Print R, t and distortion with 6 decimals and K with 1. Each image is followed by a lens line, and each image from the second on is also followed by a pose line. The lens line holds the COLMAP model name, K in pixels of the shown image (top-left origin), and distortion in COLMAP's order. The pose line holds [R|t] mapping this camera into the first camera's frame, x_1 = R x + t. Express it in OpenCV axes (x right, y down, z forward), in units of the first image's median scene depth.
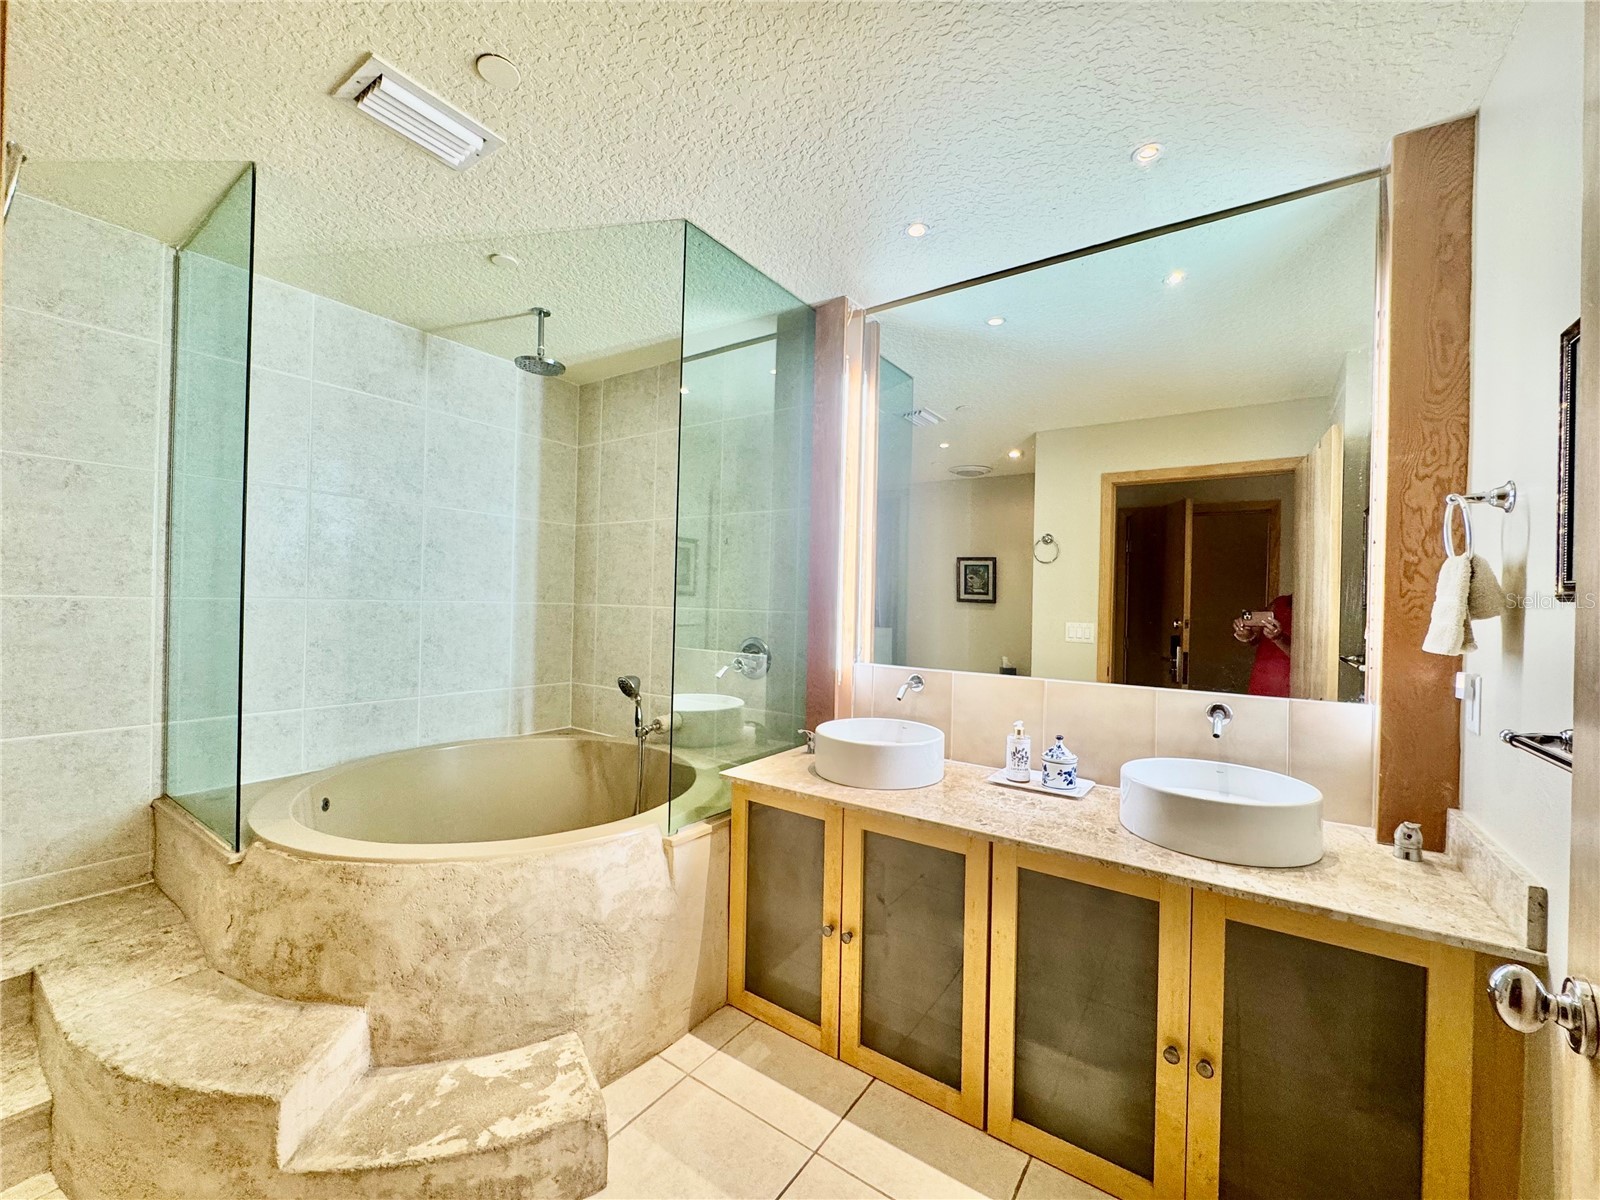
lens RADIAL K [[641.1, 0, 805.9], [0, 641.1, 601.1], [0, 0, 1]] dist [-0.003380, -0.000059]
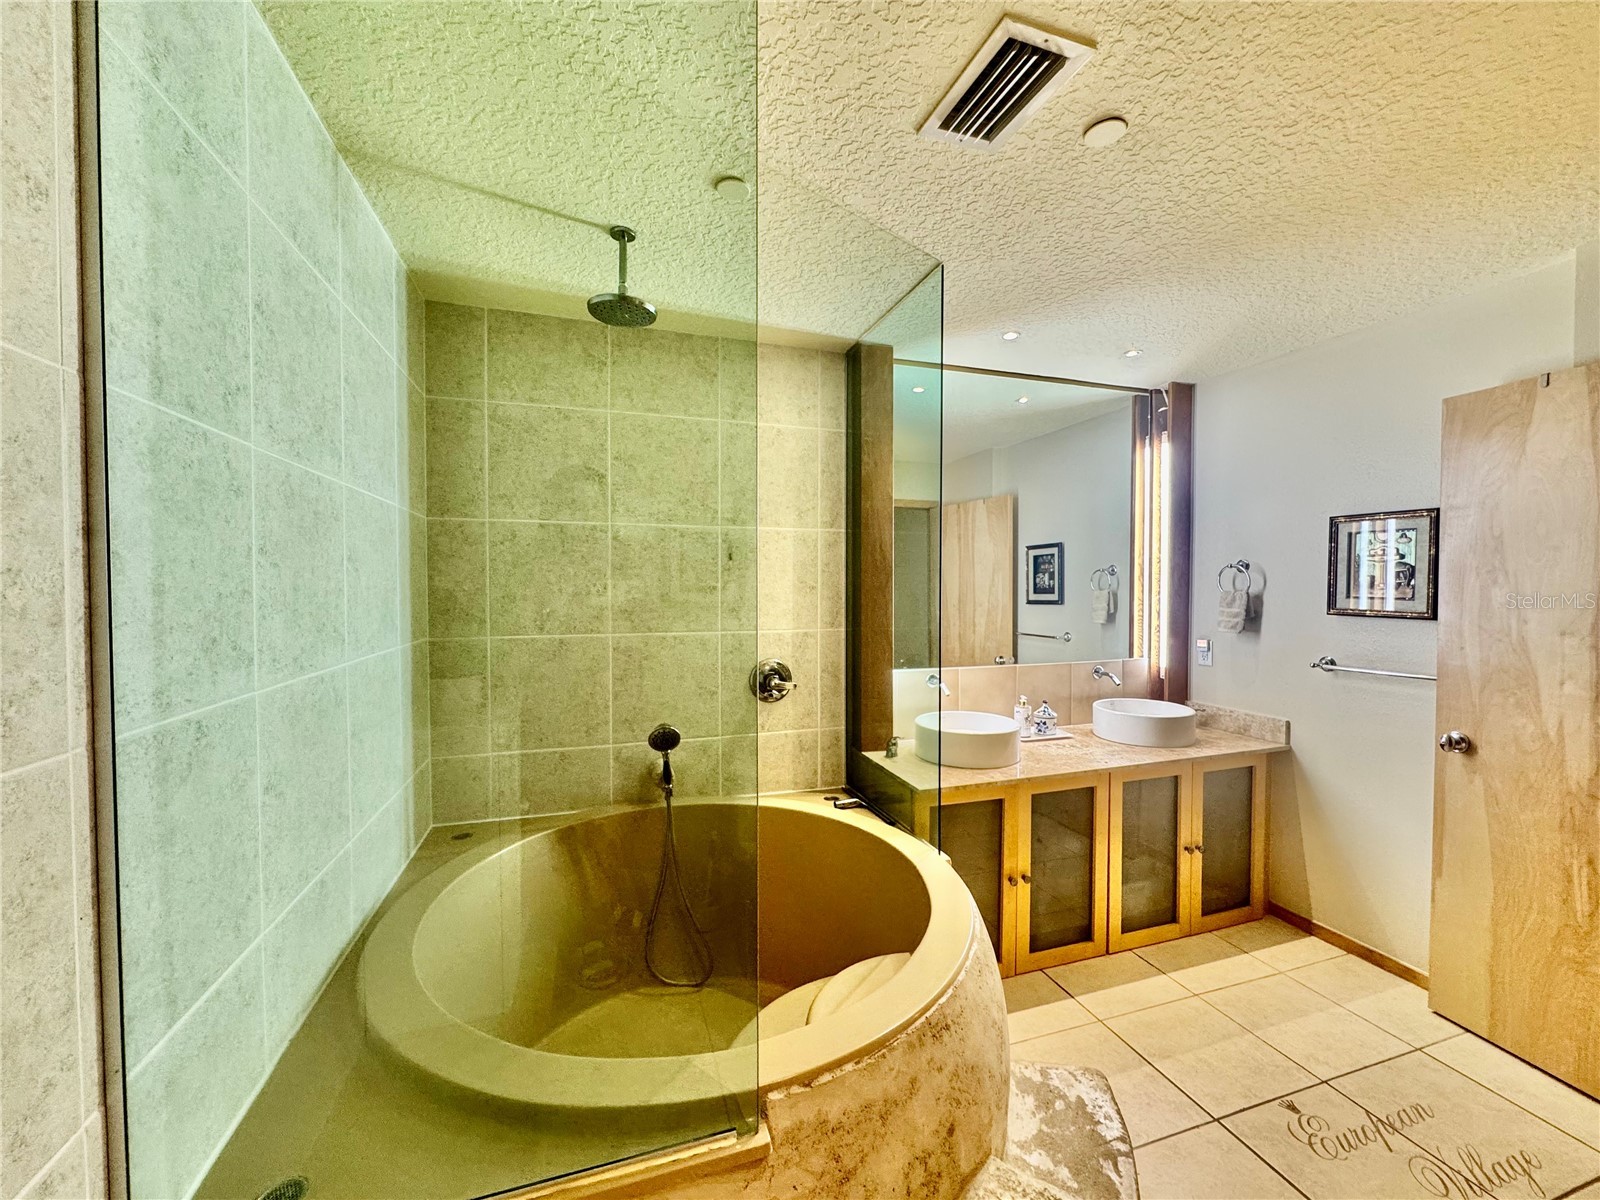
lens RADIAL K [[641.1, 0, 801.3], [0, 641.1, 596.9], [0, 0, 1]] dist [-0.003380, -0.000059]
pose [[0.601960, -0.036646, 0.797685, -1.240437], [0.015384, 0.999293, 0.034299, -0.104185], [-0.798378, -0.008375, 0.602099, 0.589590]]
